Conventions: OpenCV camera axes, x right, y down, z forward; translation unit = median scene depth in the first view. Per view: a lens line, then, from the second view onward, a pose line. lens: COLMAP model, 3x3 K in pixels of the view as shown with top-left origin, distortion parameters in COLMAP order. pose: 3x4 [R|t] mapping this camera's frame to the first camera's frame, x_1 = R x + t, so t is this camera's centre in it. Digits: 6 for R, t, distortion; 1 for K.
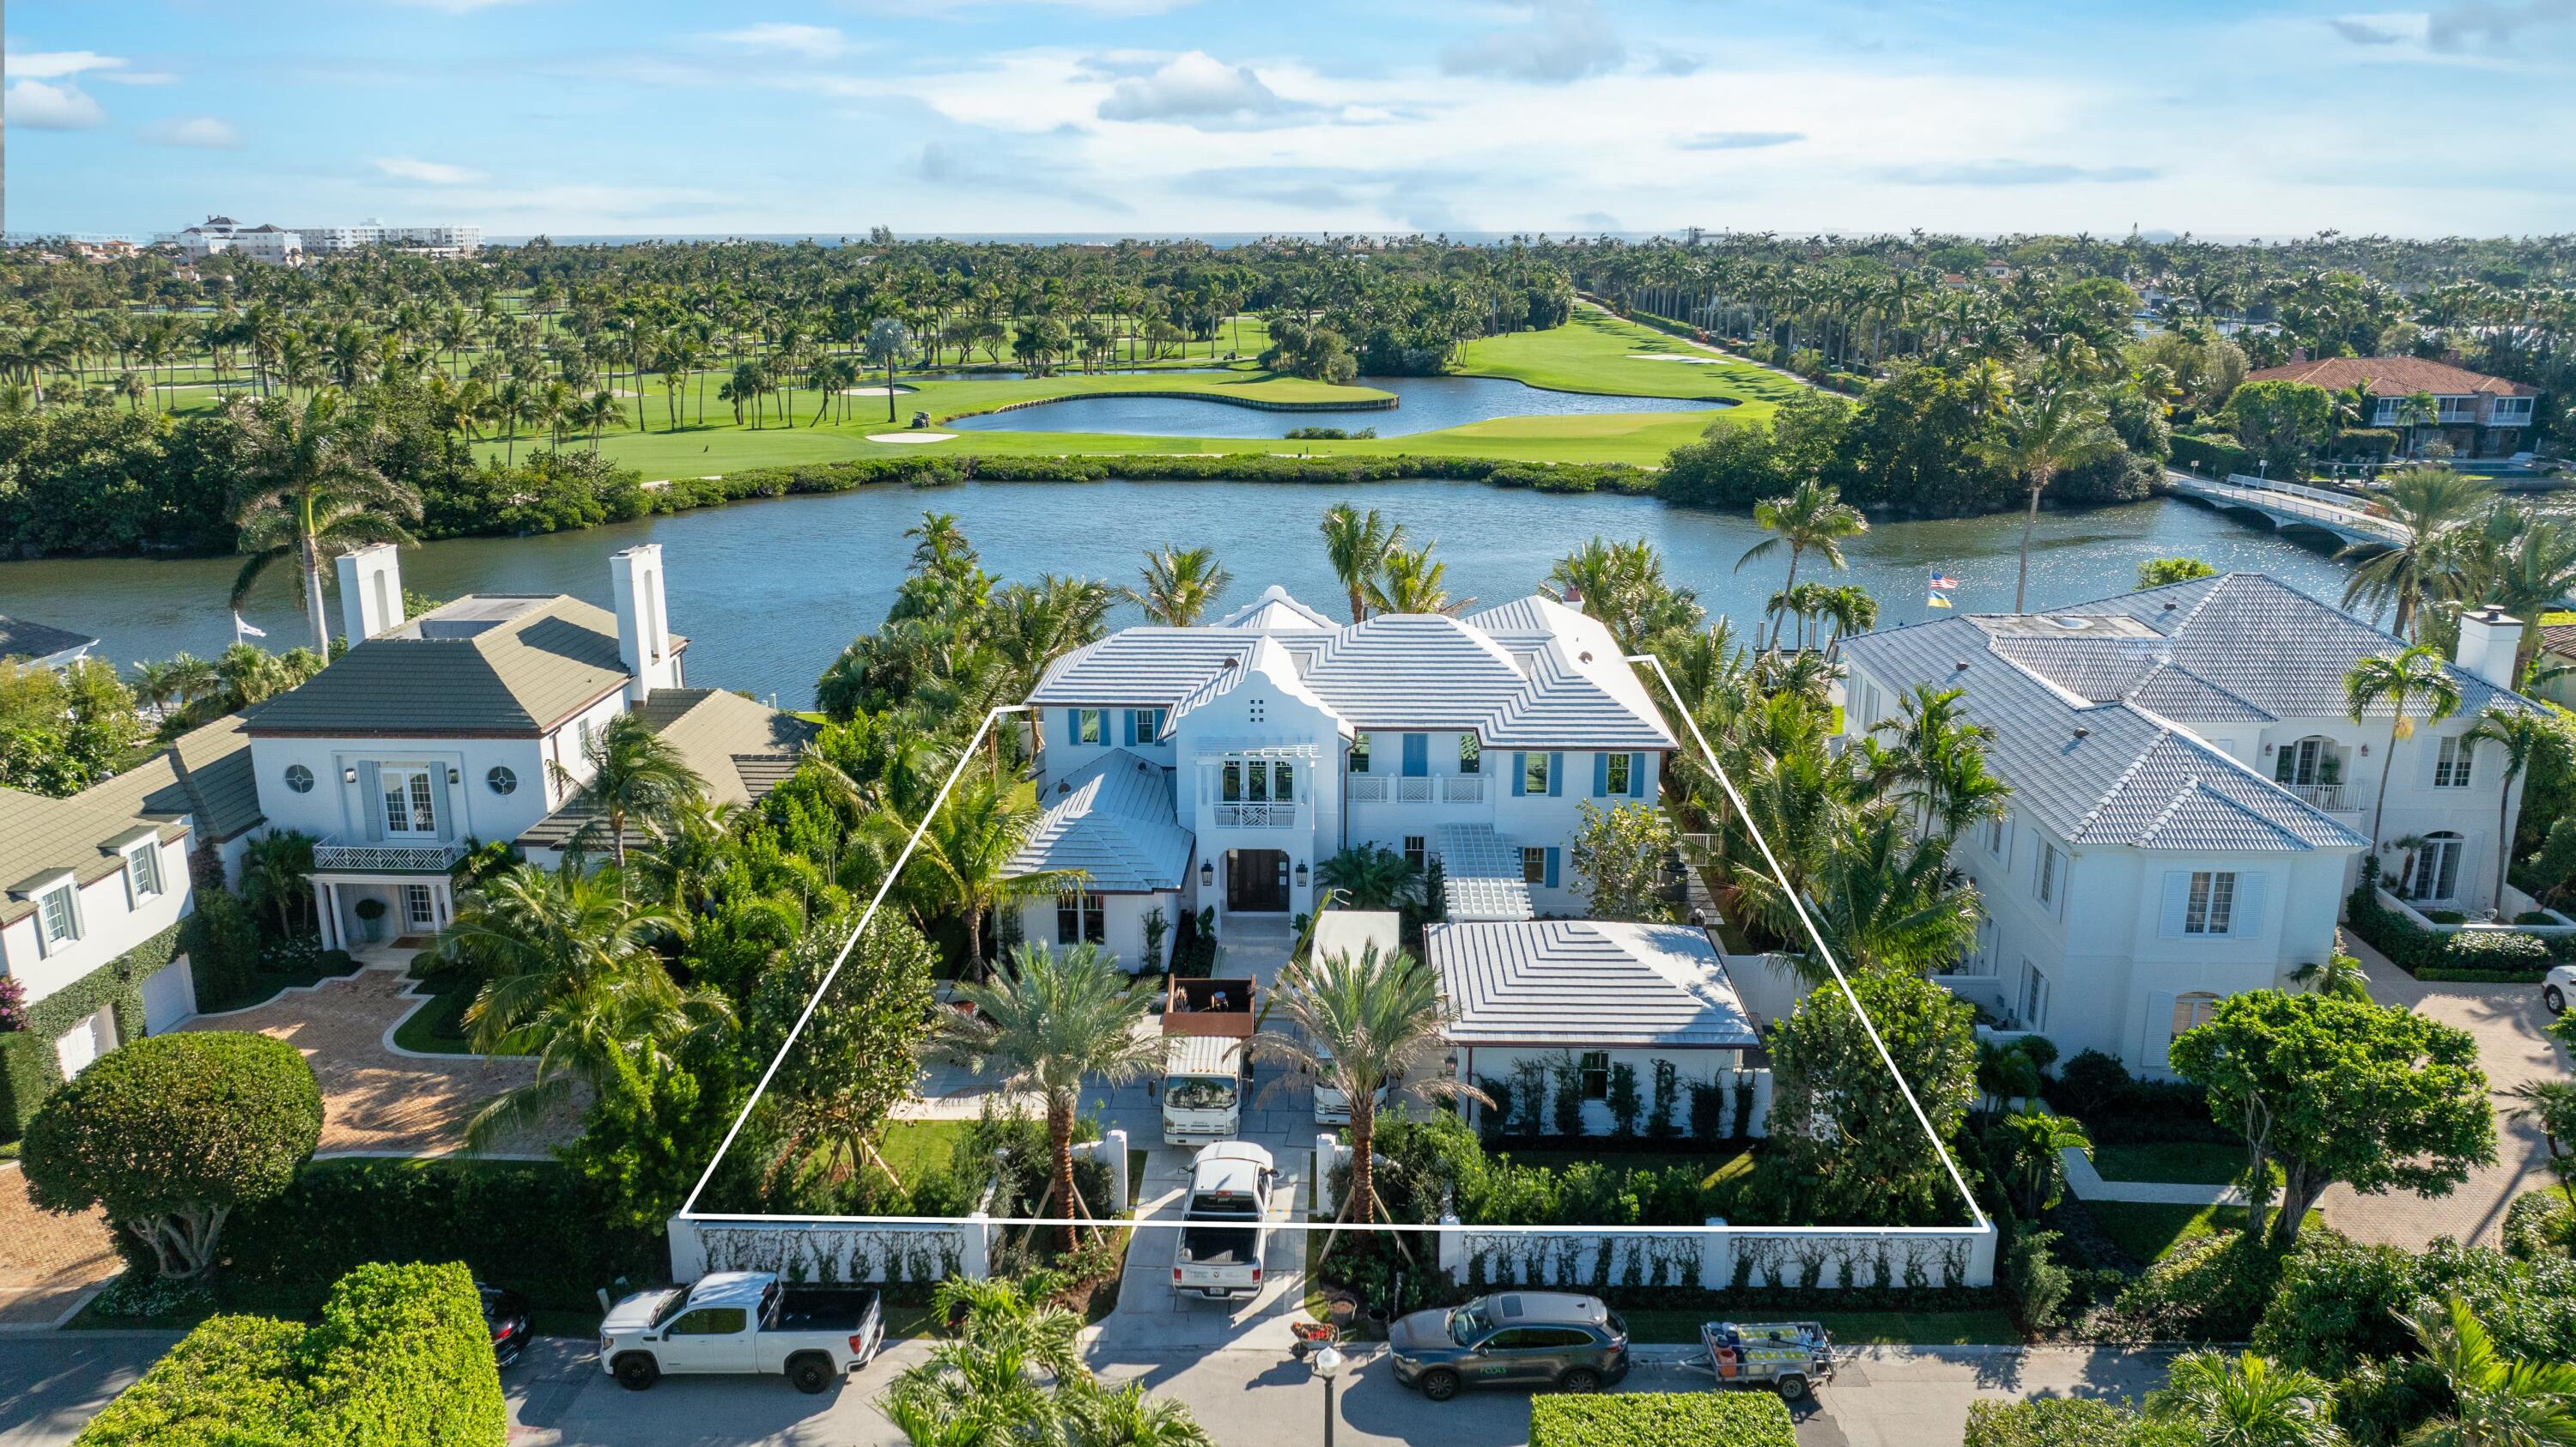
lens RADIAL K [[1864.5, 0, 1288.0], [0, 1864.5, 723.5], [0, 0, 1]] dist [-0.027718, 0.004997]
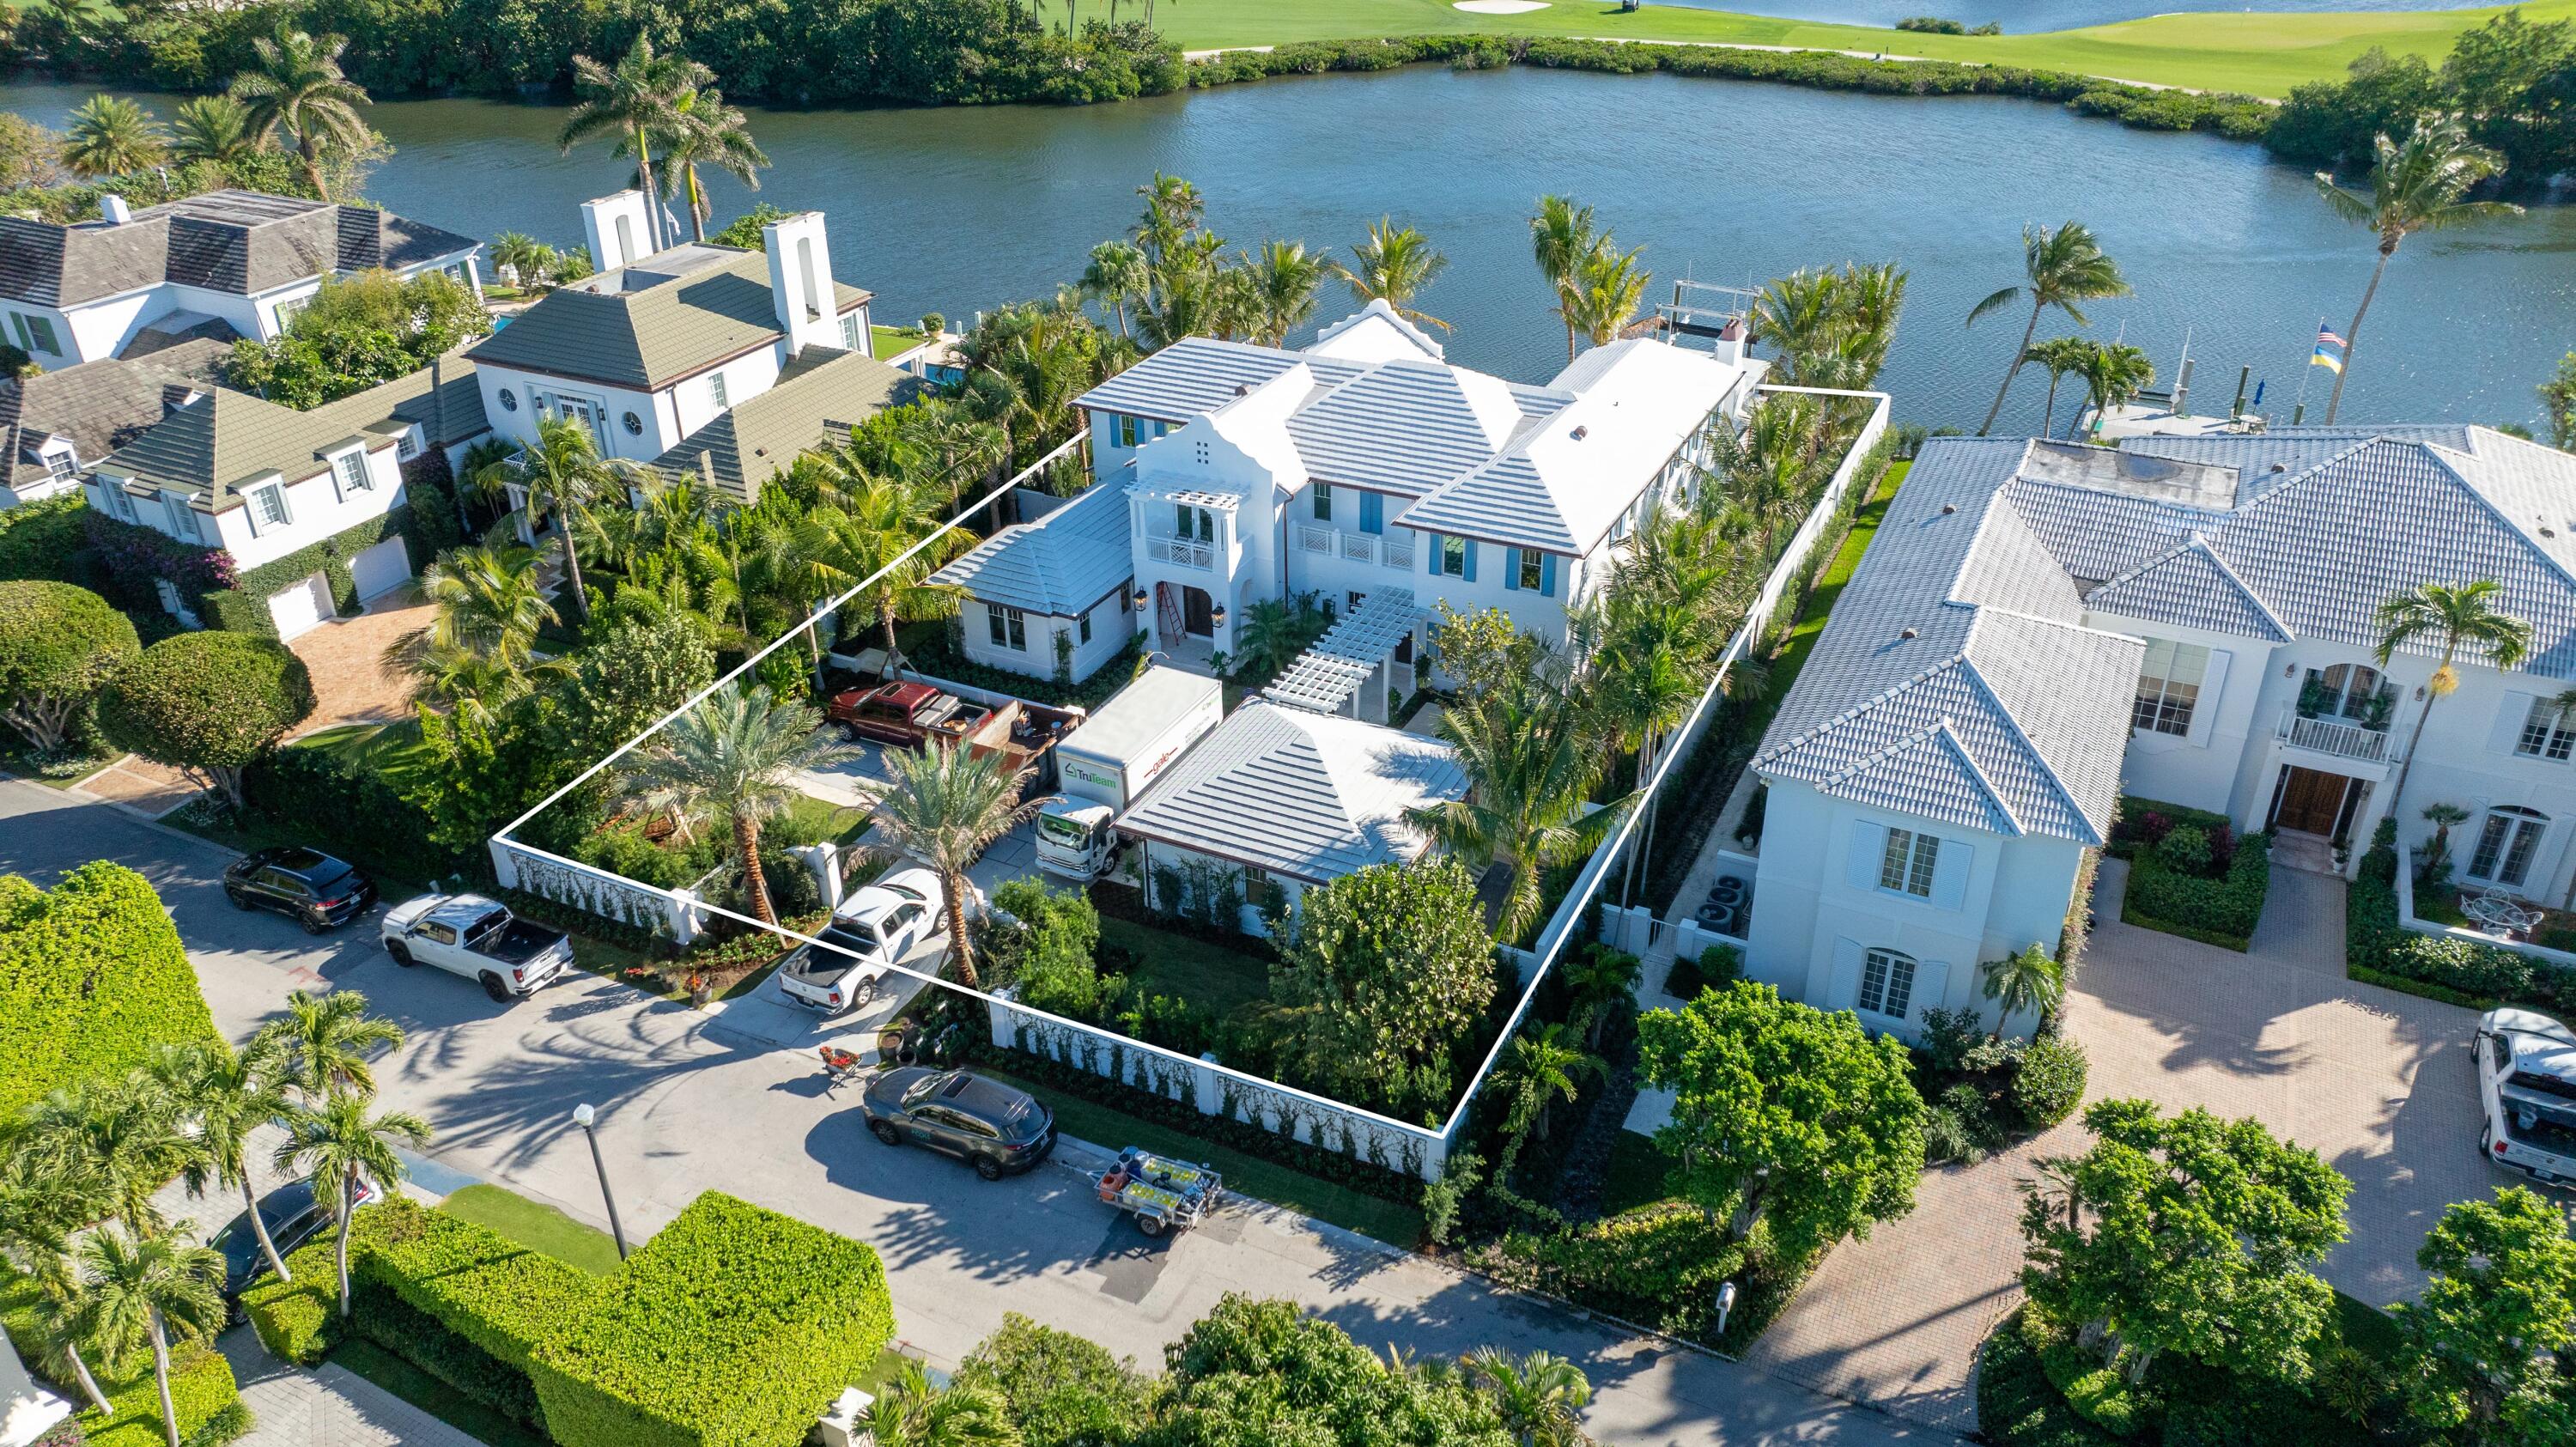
lens RADIAL K [[1816.1, 0, 1288.0], [0, 1816.1, 723.5], [0, 0, 1]] dist [-0.023417, 0.005315]
pose [[0.907310, 0.196657, -0.371637, 0.434516], [-0.095529, 0.957179, 0.273281, -0.144175], [0.409466, -0.212449, 0.887245, 0.091165]]
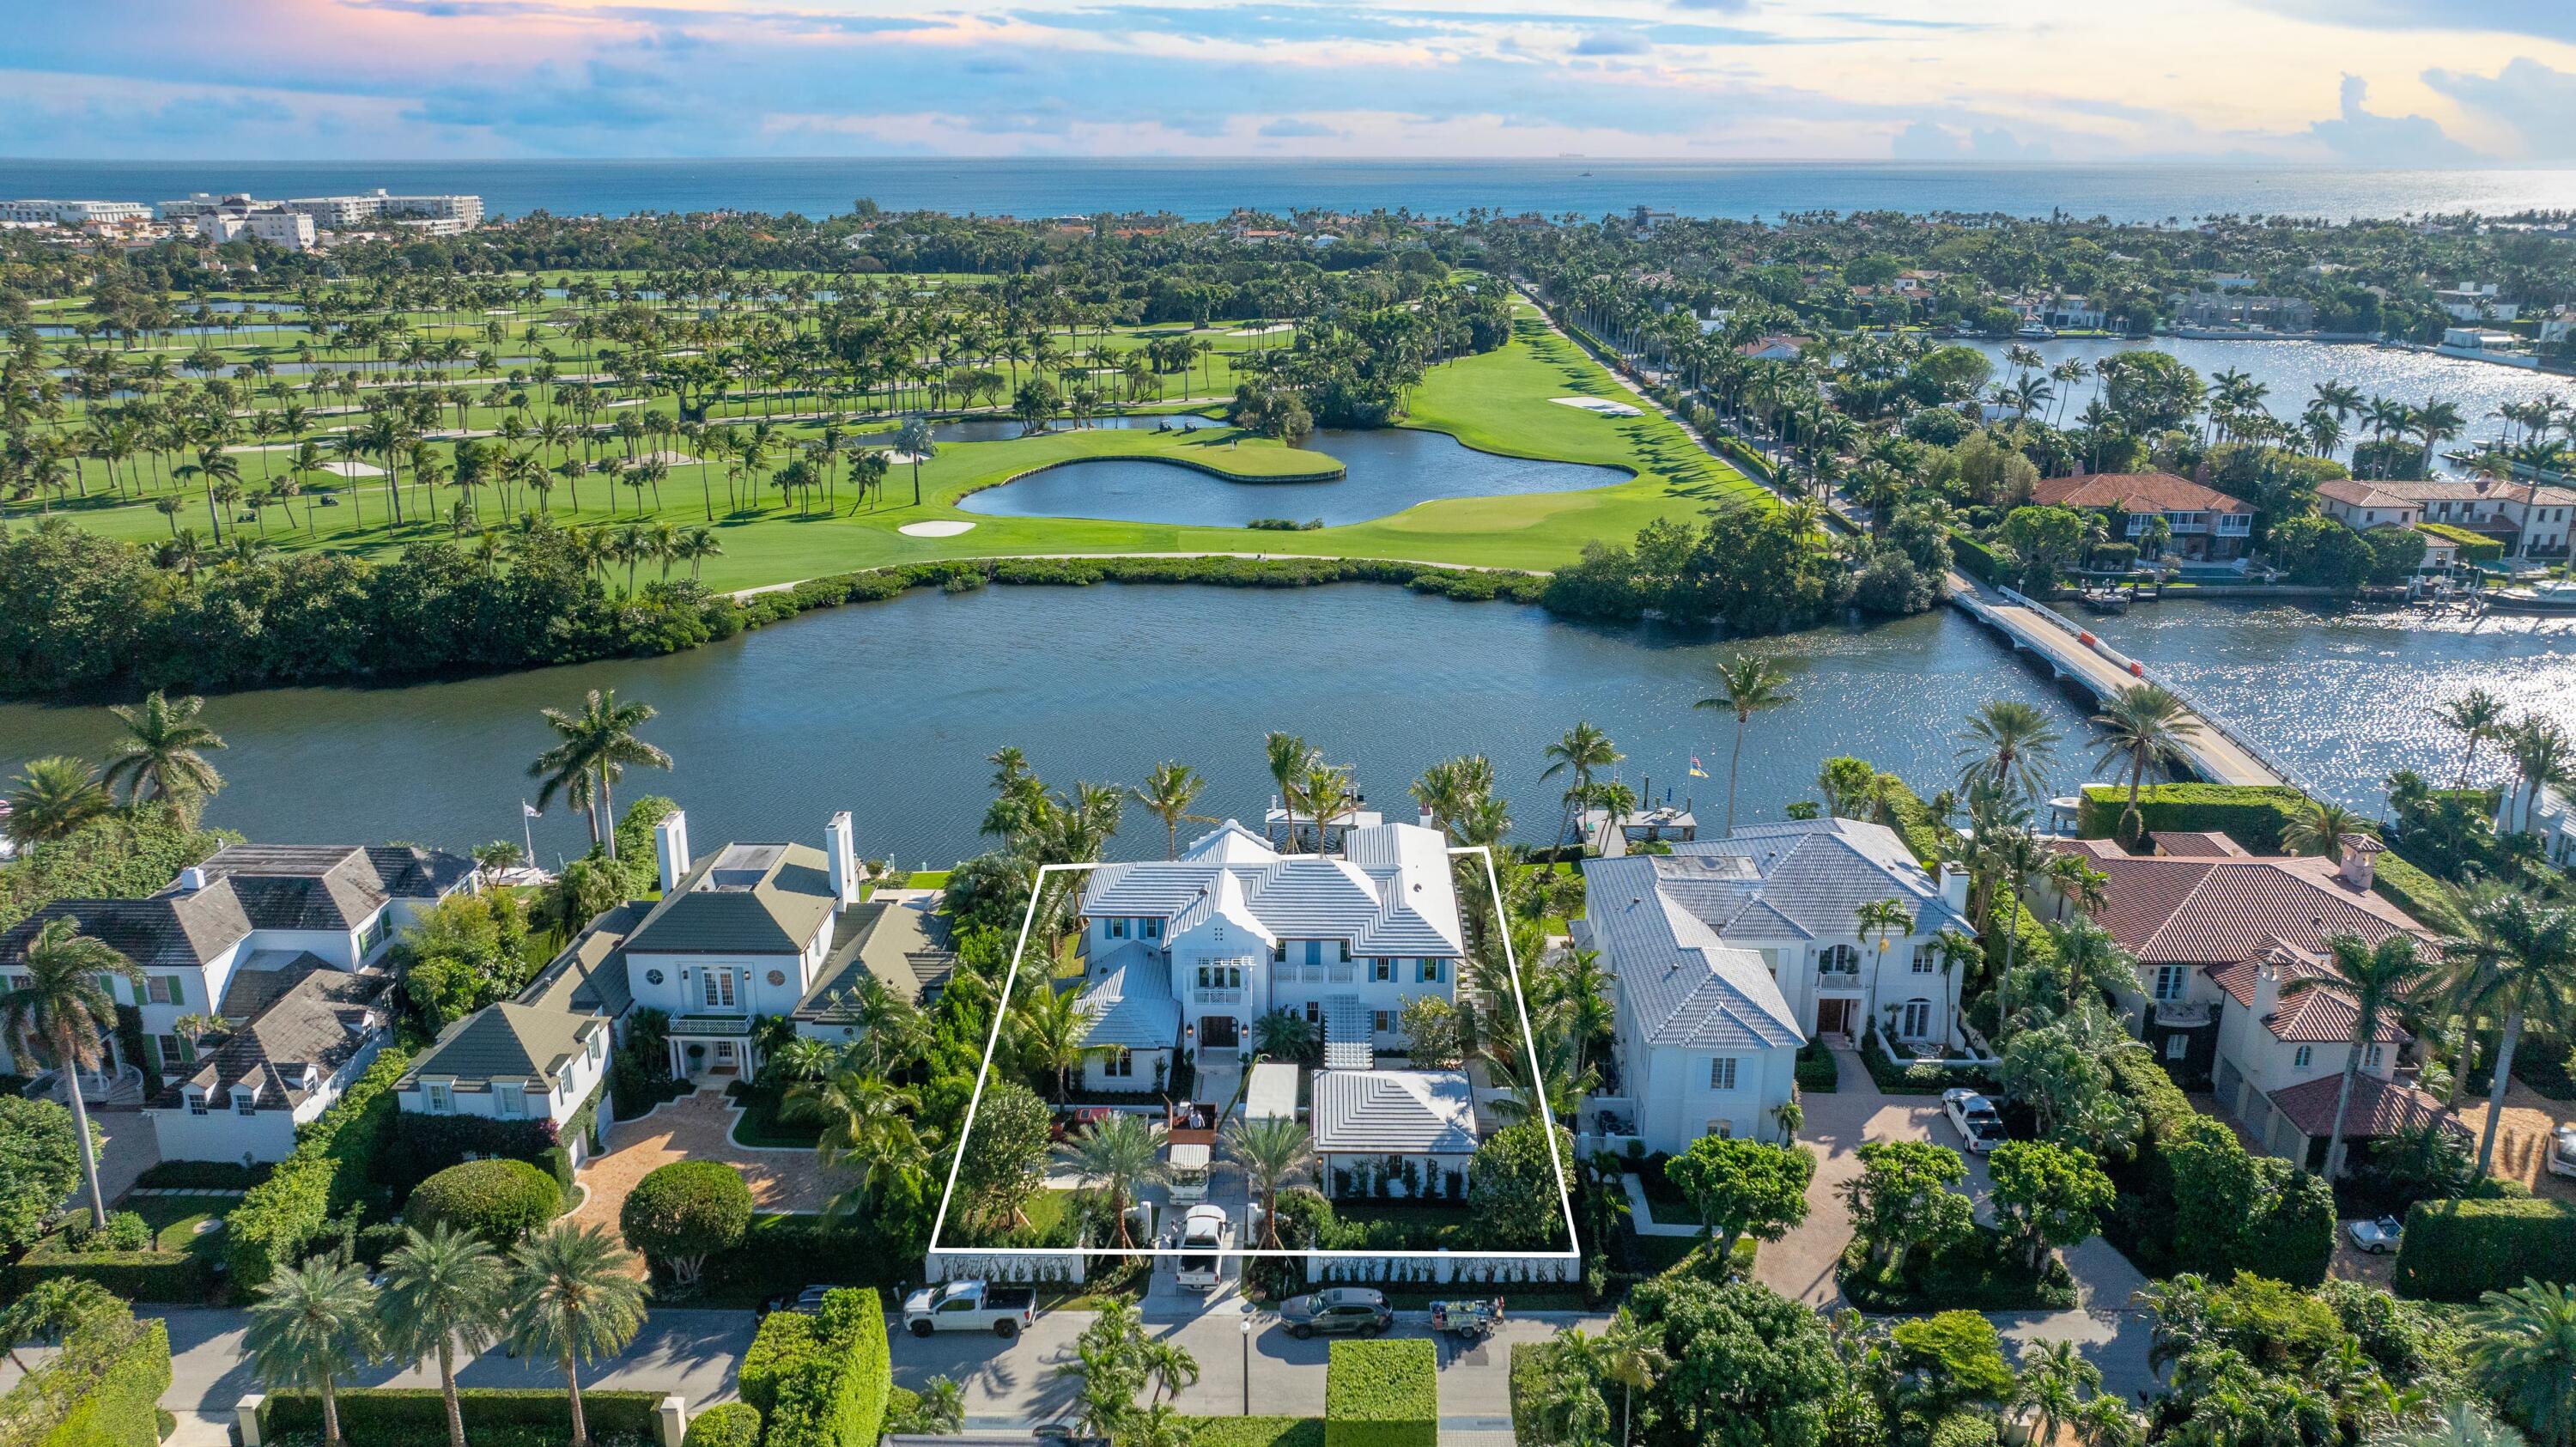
lens RADIAL K [[1840.5, 0, 1288.0], [0, 1840.5, 723.5], [0, 0, 1]] dist [-0.044185, 0.047862]
pose [[0.999881, -0.002066, 0.015268, 0.021906], [0.001399, 0.999048, 0.043595, -0.275415], [-0.015344, -0.043569, 0.998933, -0.679572]]
